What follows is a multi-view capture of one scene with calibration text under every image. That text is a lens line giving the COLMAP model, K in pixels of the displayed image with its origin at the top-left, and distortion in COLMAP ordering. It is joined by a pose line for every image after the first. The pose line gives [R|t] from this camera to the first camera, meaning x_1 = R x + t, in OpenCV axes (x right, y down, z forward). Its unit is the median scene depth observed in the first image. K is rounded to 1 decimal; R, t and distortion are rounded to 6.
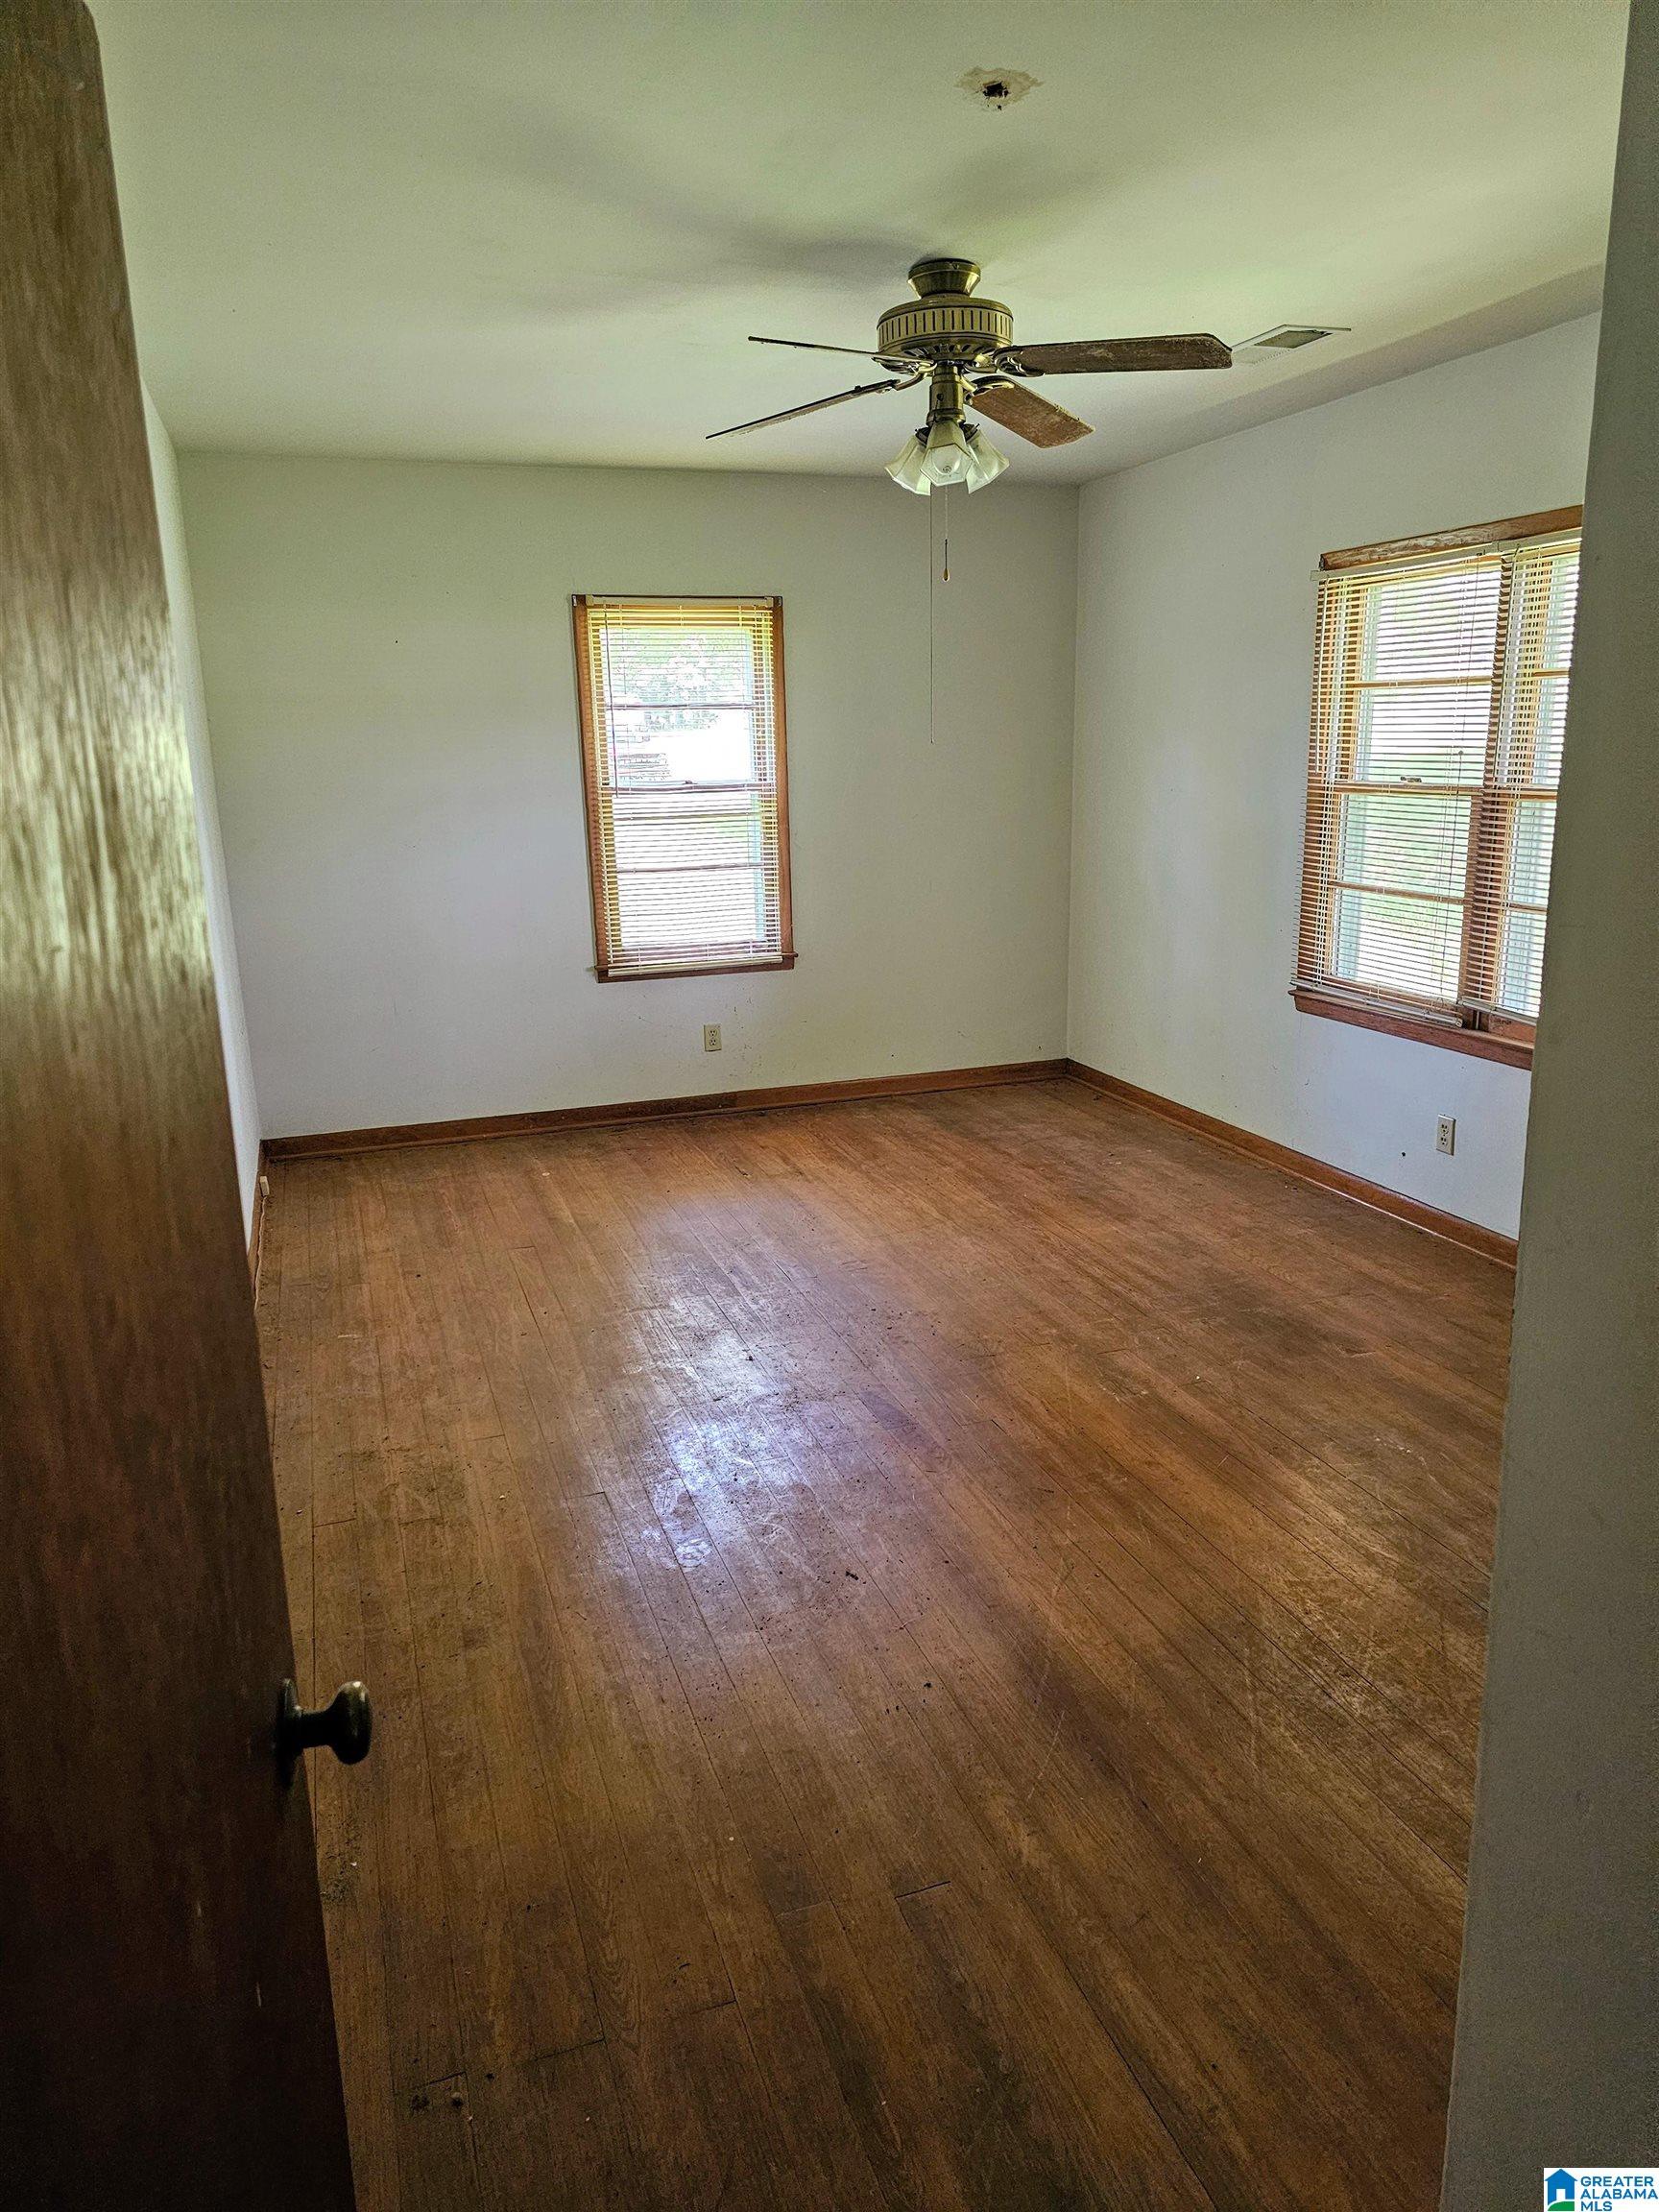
lens RADIAL K [[1480.7, 0, 829.5], [0, 1480.7, 1106.0], [0, 0, 1]] dist [0.044588, -0.001114]
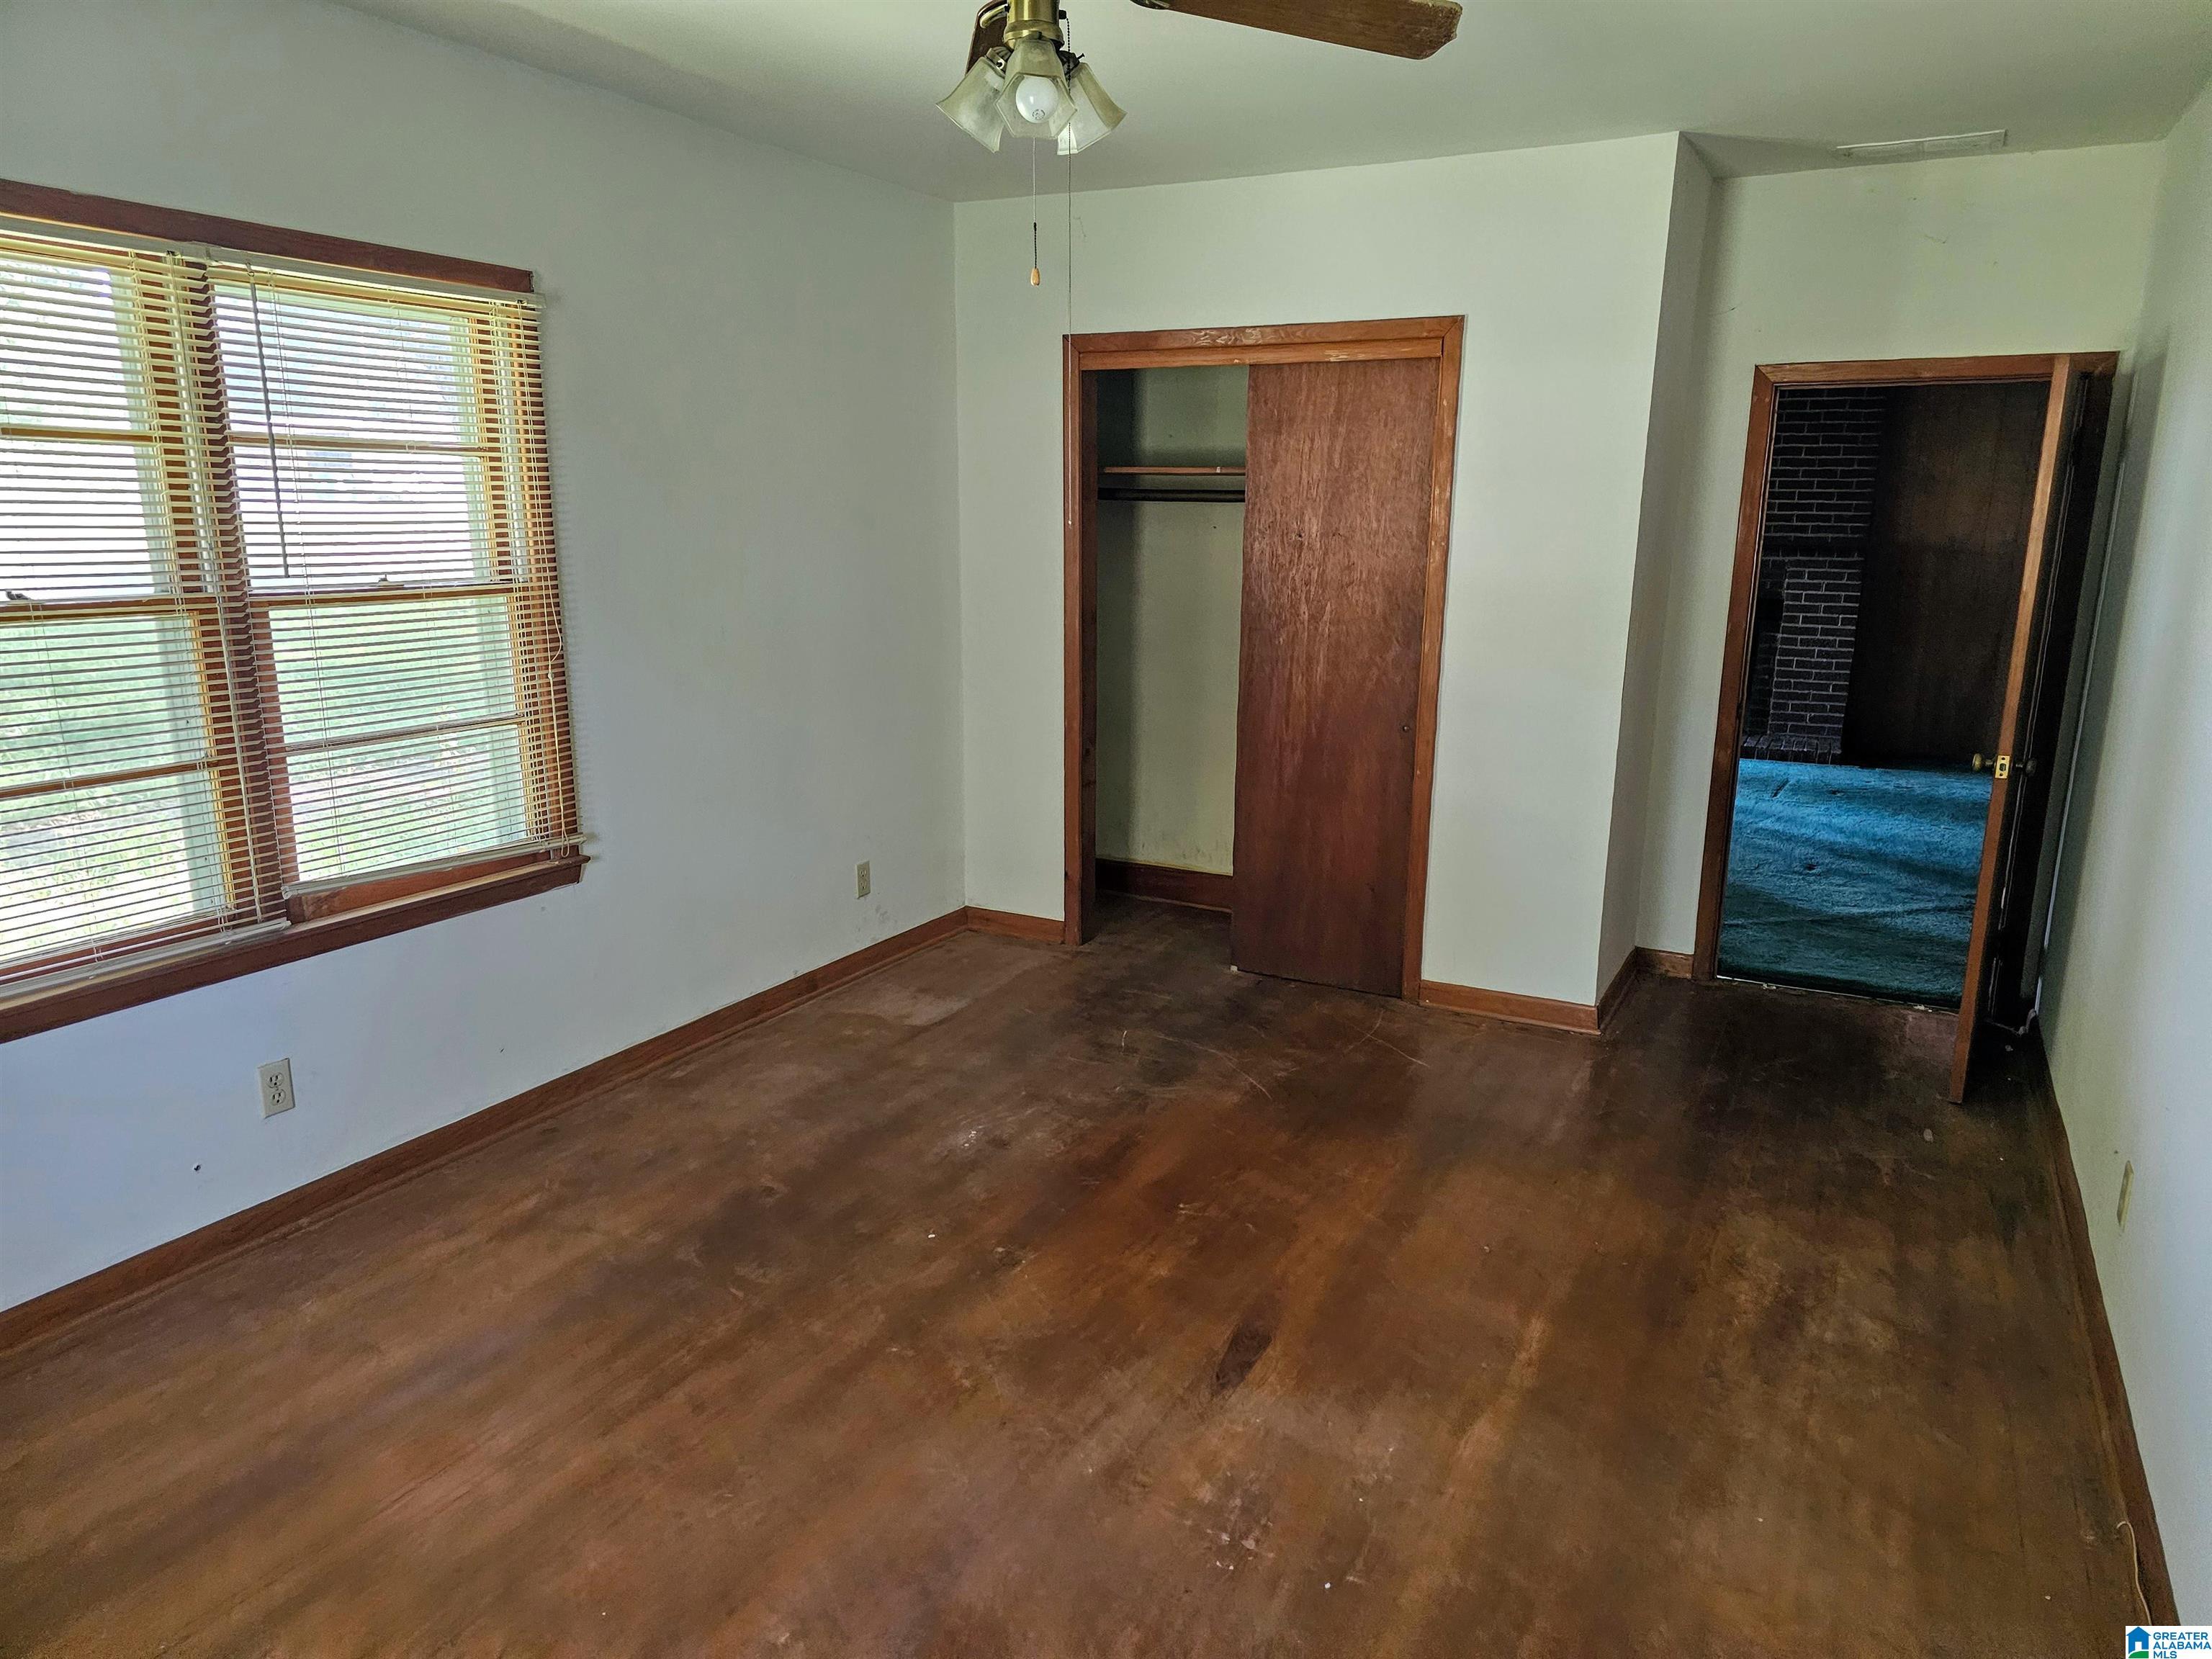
lens RADIAL K [[1480.7, 0, 1106.0], [0, 1480.7, 829.5], [0, 0, 1]] dist [0.044588, -0.001114]
pose [[-0.667428, -0.130356, 0.733177, -0.377703], [0.208310, 0.912572, 0.351880, -0.281113], [-0.714946, 0.387582, -0.581921, 1.182039]]
